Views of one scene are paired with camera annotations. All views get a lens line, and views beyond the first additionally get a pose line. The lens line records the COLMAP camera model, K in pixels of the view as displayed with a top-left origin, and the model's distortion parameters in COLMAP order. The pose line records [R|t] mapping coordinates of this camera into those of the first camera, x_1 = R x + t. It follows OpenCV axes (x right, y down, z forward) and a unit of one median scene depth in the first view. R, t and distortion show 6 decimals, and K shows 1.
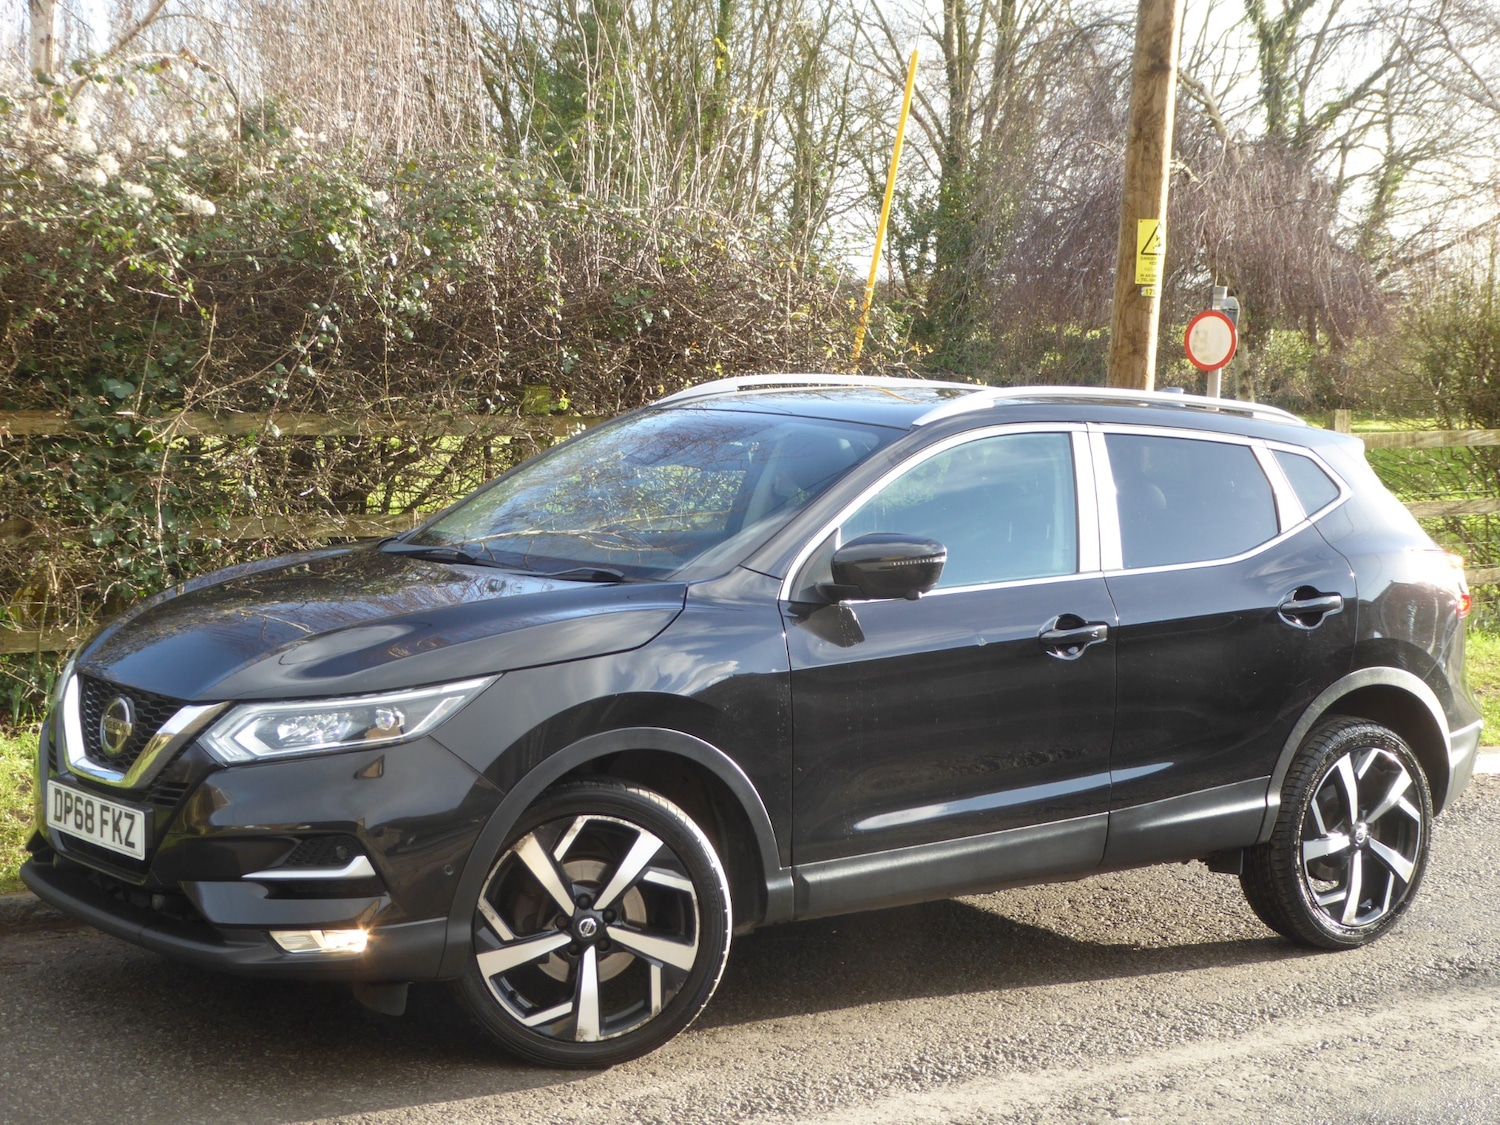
lens RADIAL K [[2651.9, 0, 741.6], [0, 2651.9, 566.7], [0, 0, 1]] dist [0.126836, -0.204509]
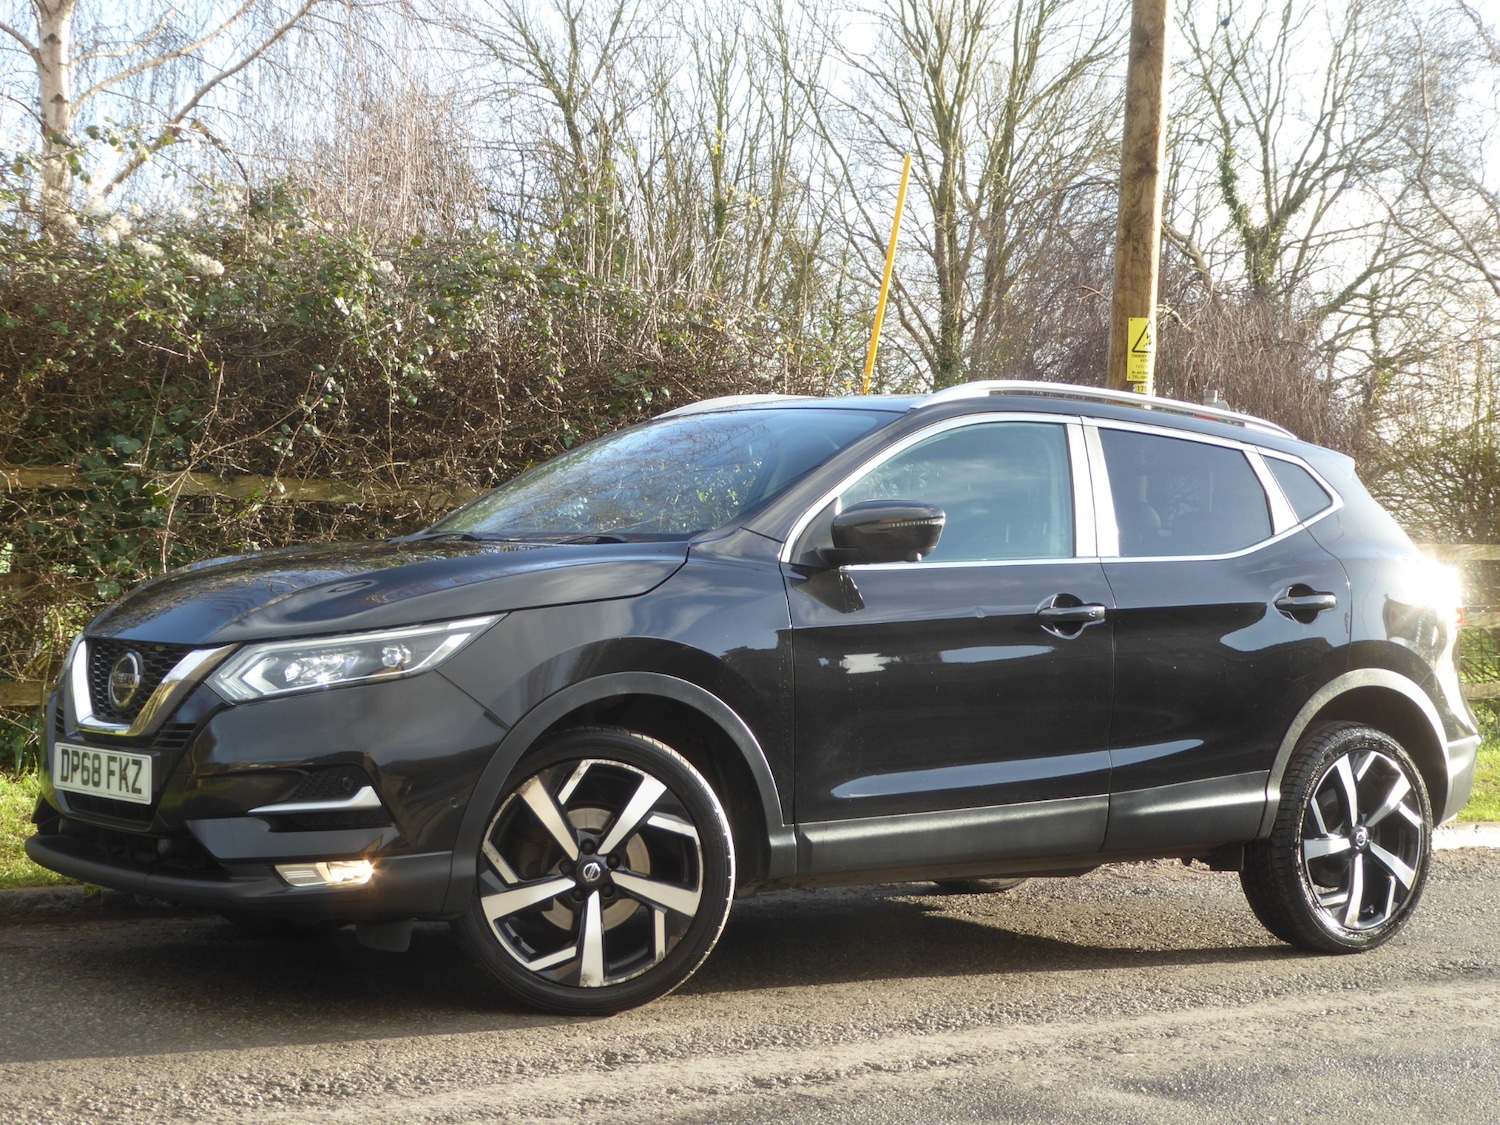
lens RADIAL K [[2651.9, 0, 741.6], [0, 2651.9, 566.7], [0, 0, 1]] dist [0.126836, -0.204509]
pose [[0.999988, -0.004619, 0.001615, -0.001985], [0.004744, 0.996041, -0.088771, 0.091669], [-0.001199, 0.088778, 0.996051, -0.007663]]
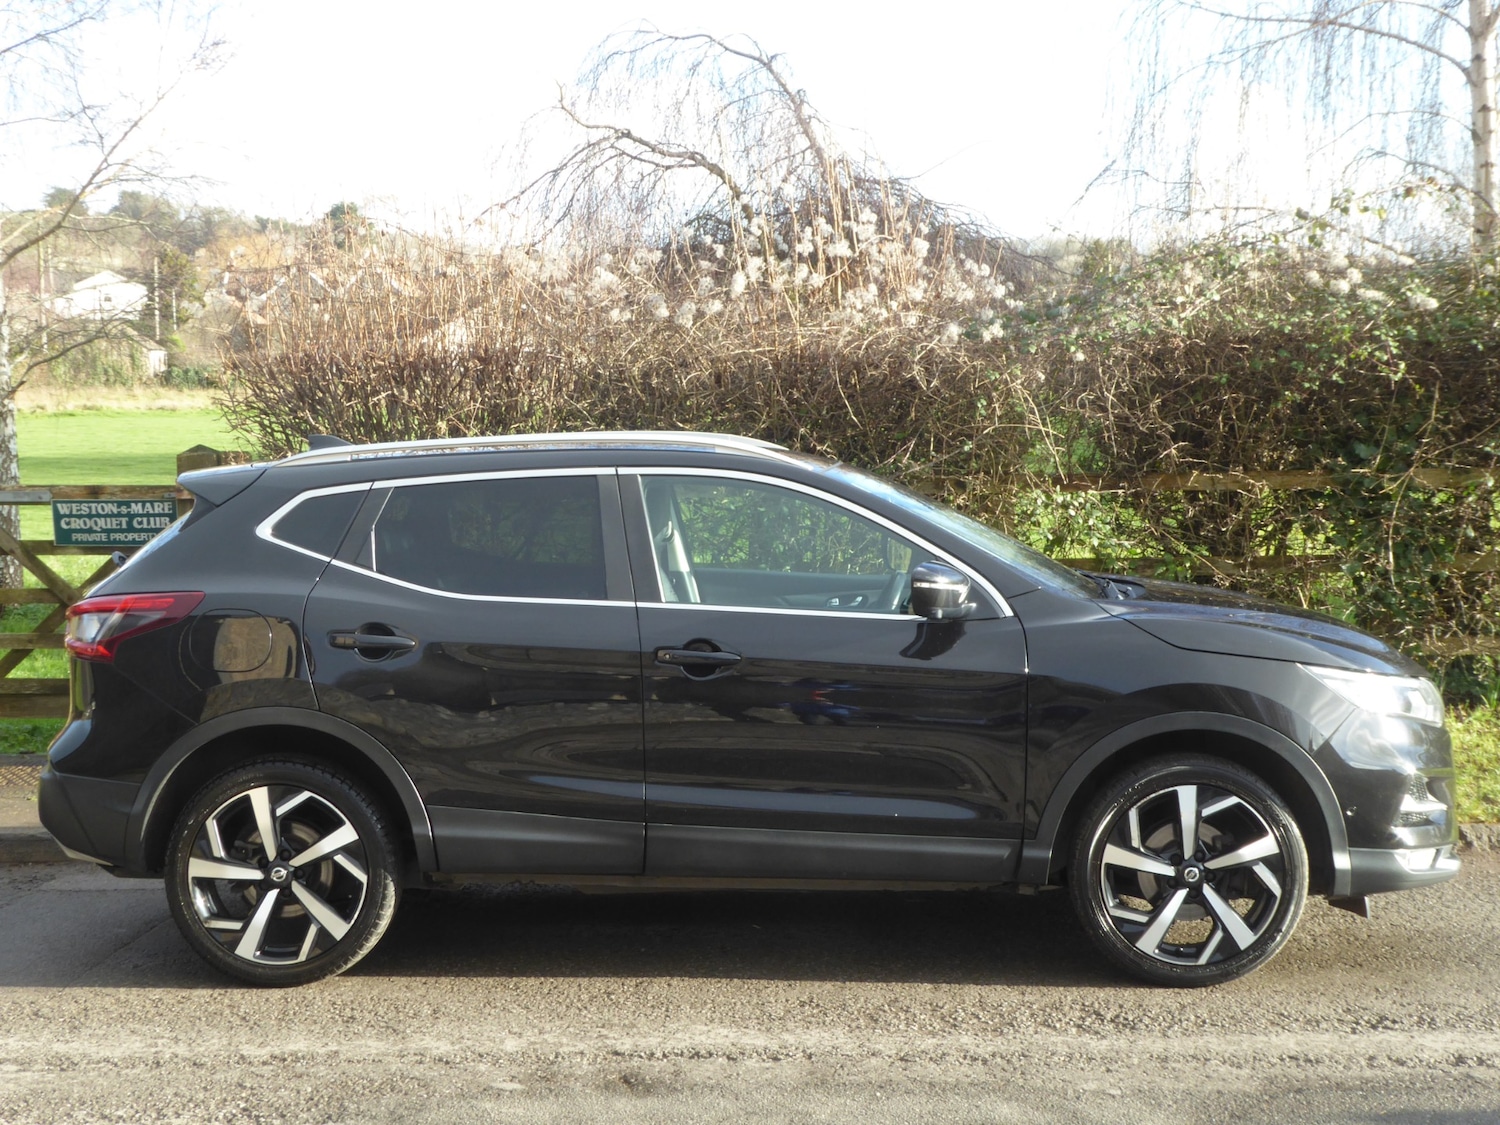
lens RADIAL K [[2370.0, 0, 750.0], [0, 2370.0, 562.5], [0, 0, 1]] dist [-0.002254, 0.030804]
pose [[0.761843, 0.001254, -0.647761, 0.352611], [-0.016769, 0.999701, -0.017786, 0.013713], [0.647545, 0.024412, 0.761636, -0.052456]]
